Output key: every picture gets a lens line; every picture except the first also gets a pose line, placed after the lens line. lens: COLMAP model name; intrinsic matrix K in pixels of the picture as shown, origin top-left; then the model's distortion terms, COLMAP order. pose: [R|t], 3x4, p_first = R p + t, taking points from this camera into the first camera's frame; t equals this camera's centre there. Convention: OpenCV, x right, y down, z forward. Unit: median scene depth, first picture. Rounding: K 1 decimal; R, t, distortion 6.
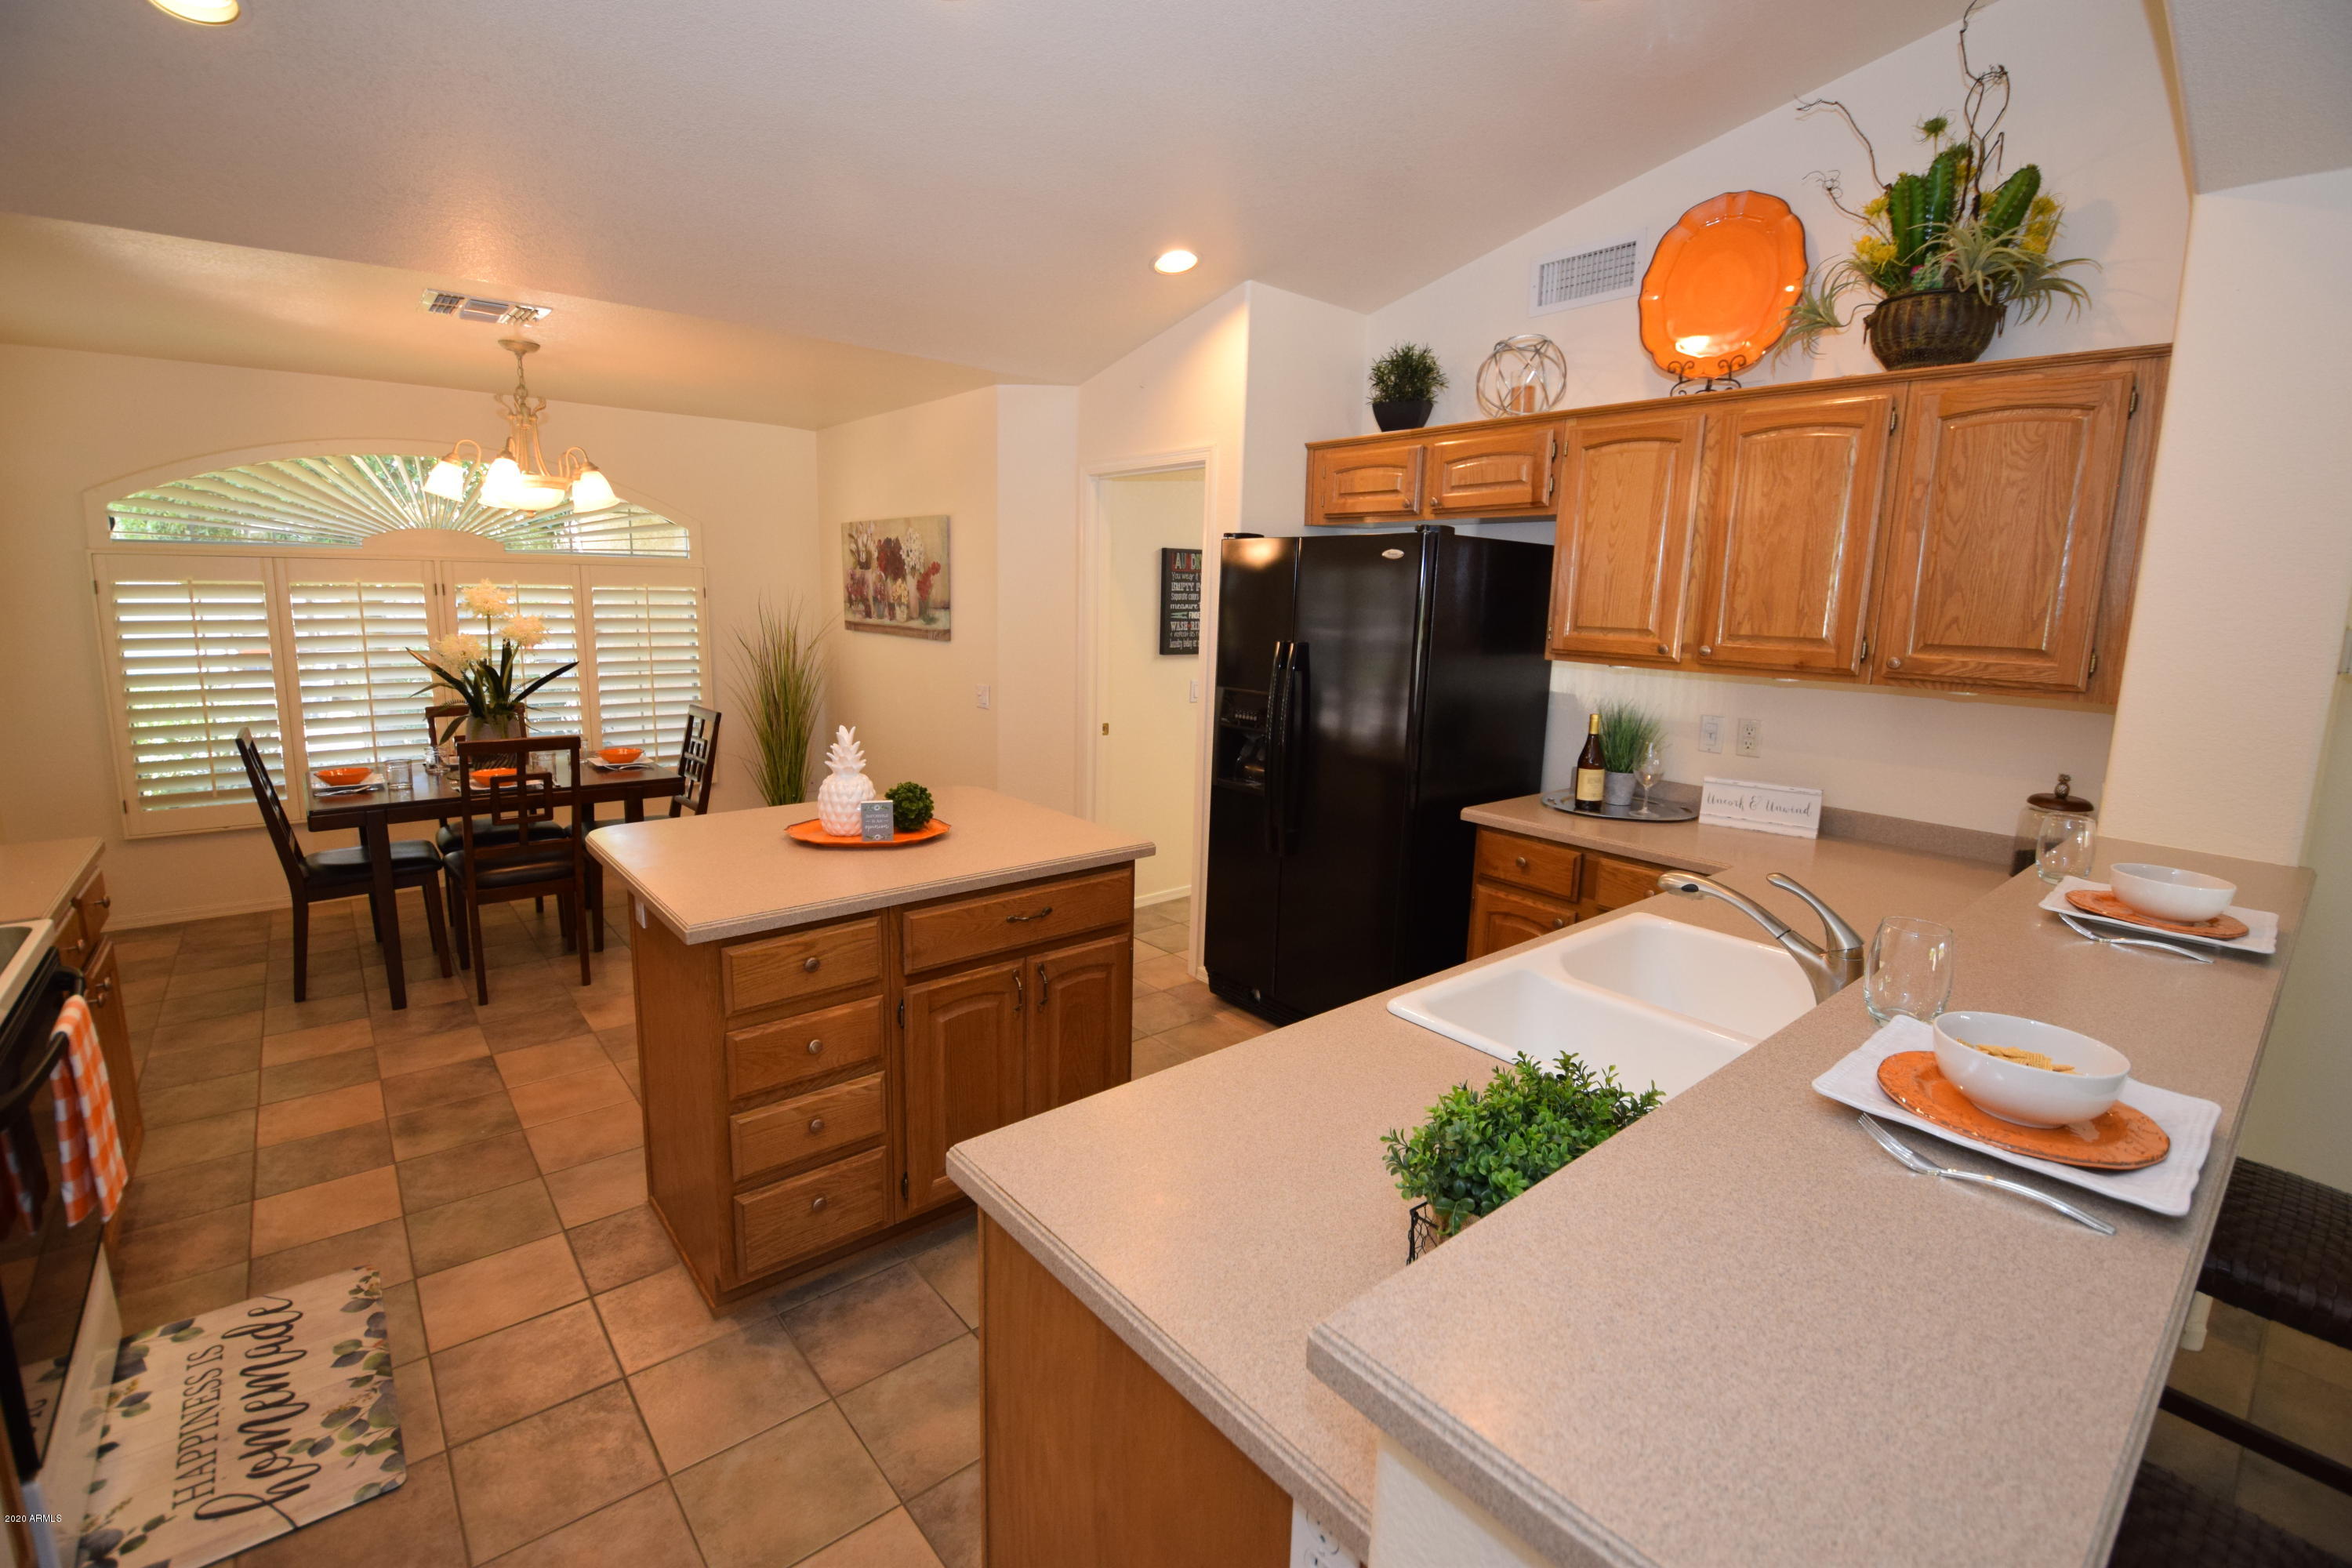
lens RADIAL K [[1040.8, 0, 1181.0], [0, 1040.8, 786.1], [0, 0, 1]] dist [-0.015613, -0.006096]
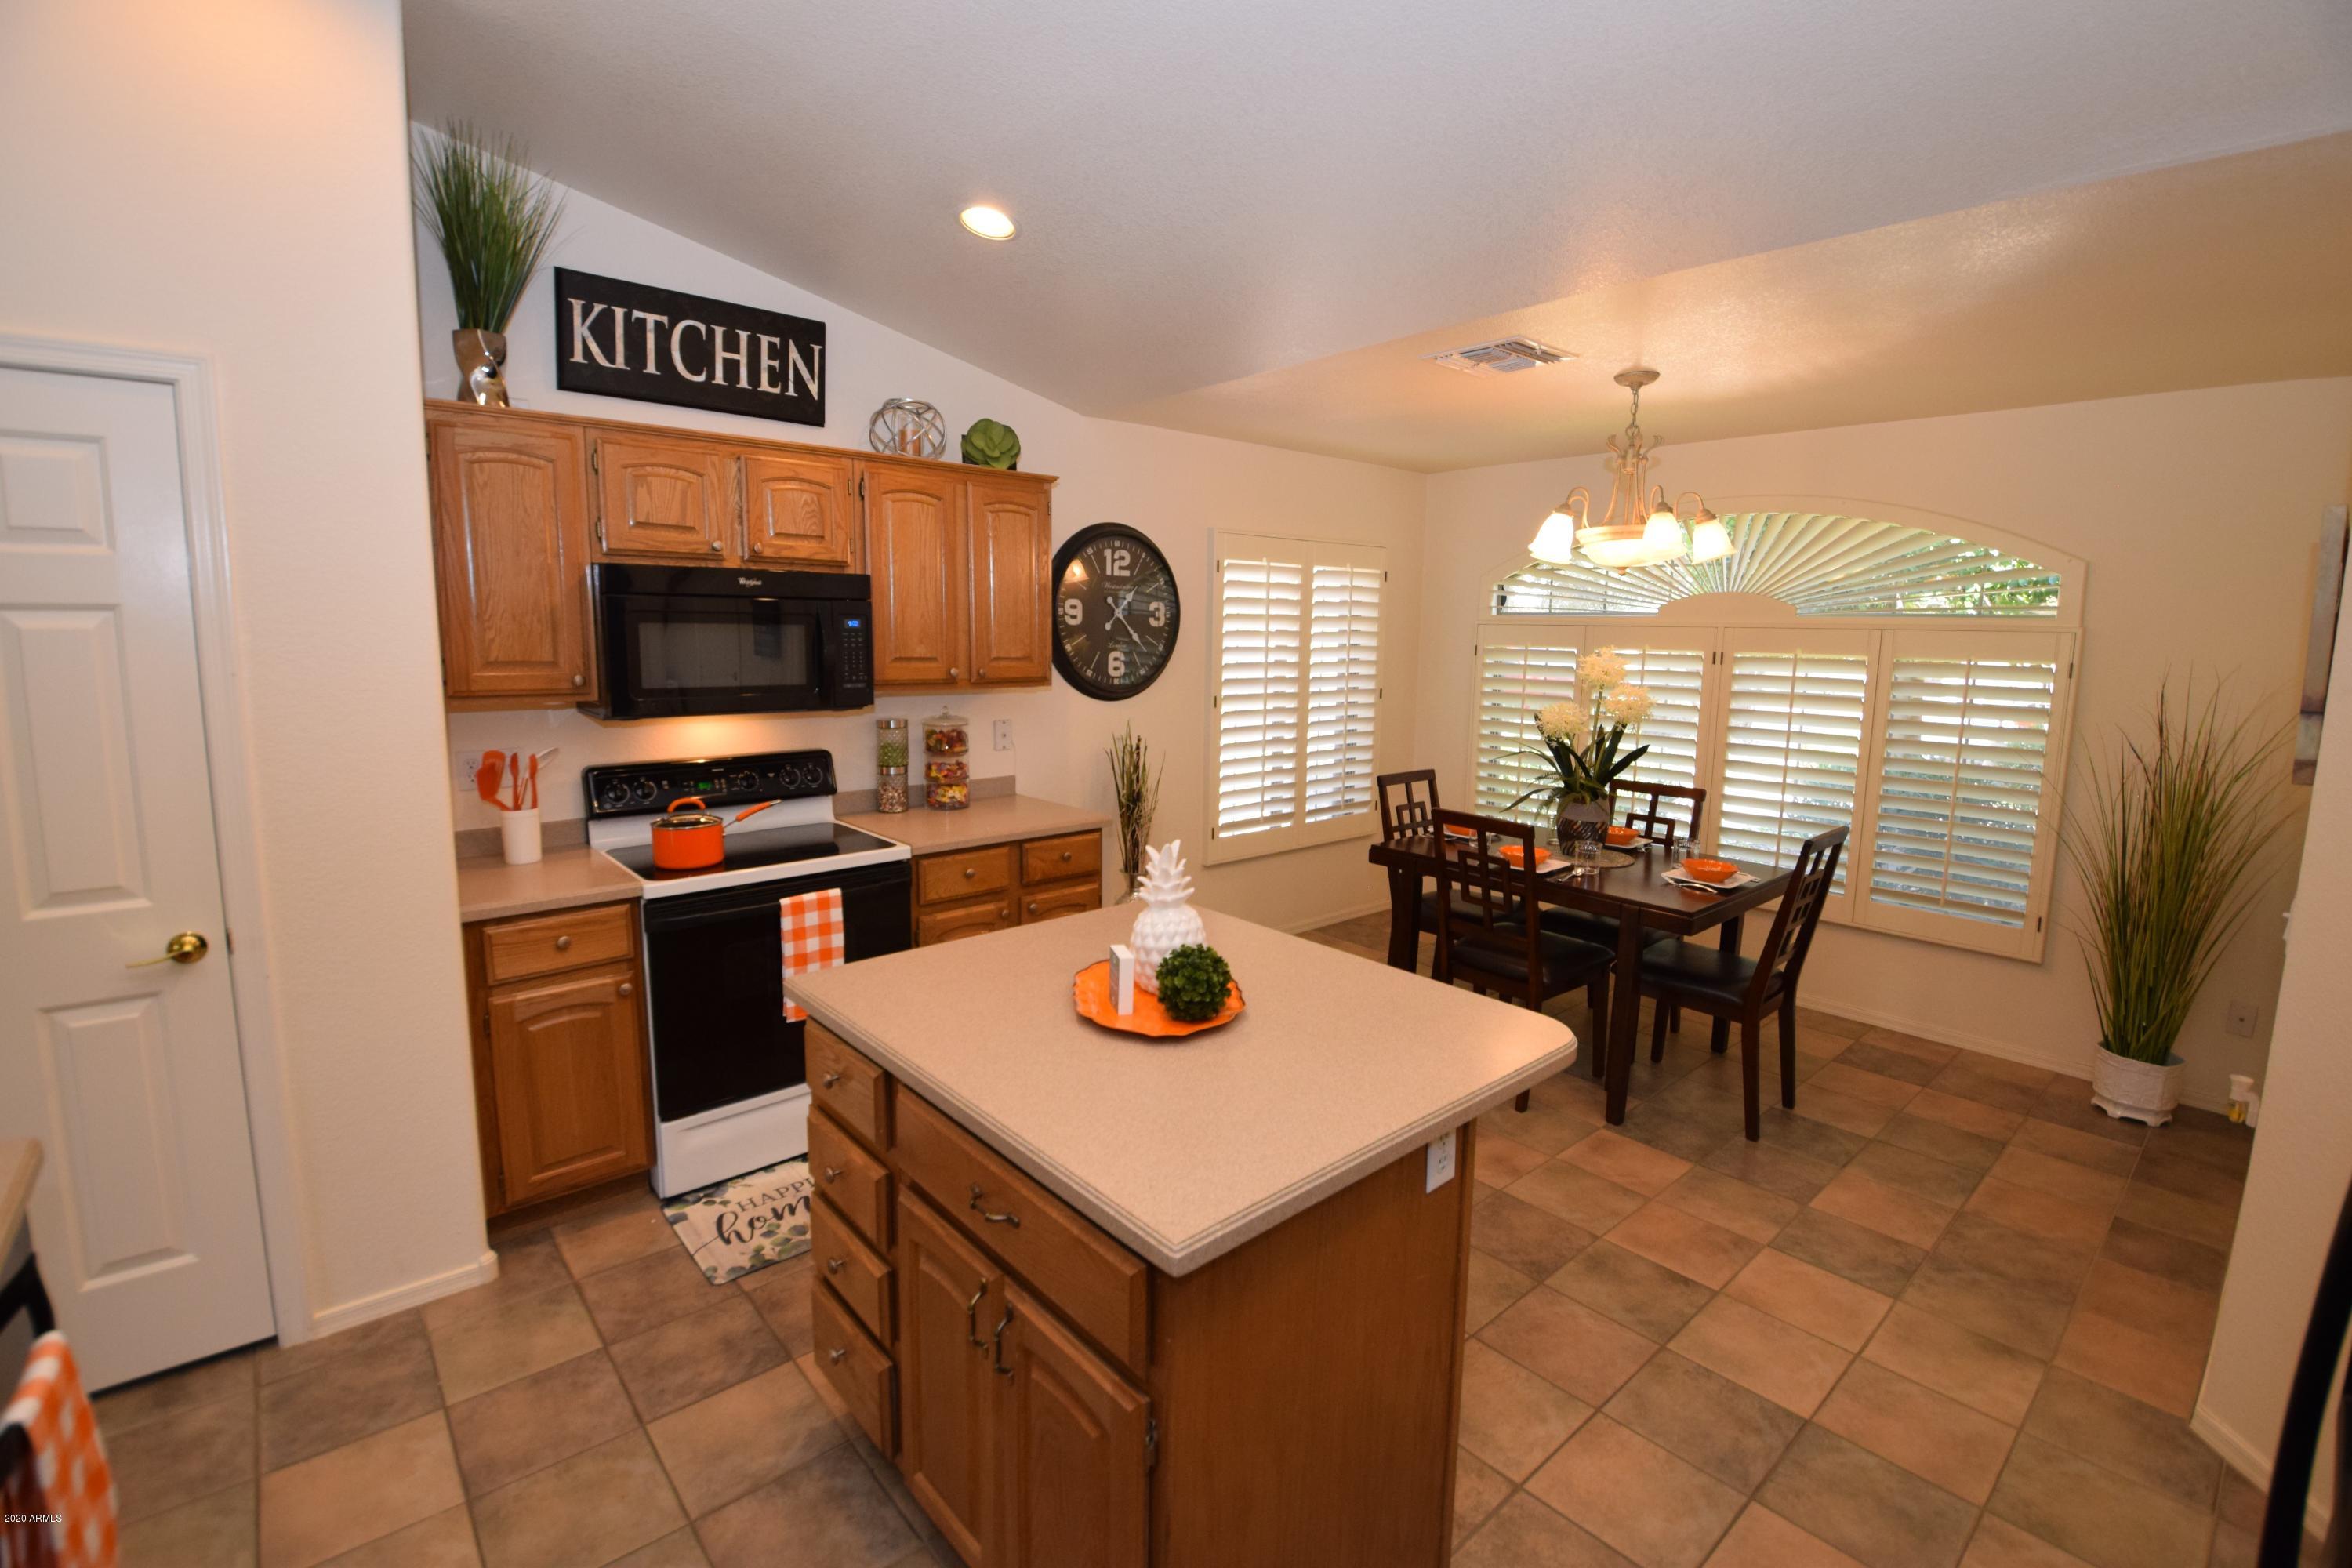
lens RADIAL K [[1040.8, 0, 1178.5], [0, 1040.8, 778.5], [0, 0, 1]] dist [-0.015613, -0.006096]
pose [[0.018738, 0.123278, -0.992195, 0.255609], [-0.196950, 0.973381, 0.117221, -0.125946], [0.980235, 0.193216, 0.042519, 0.649783]]
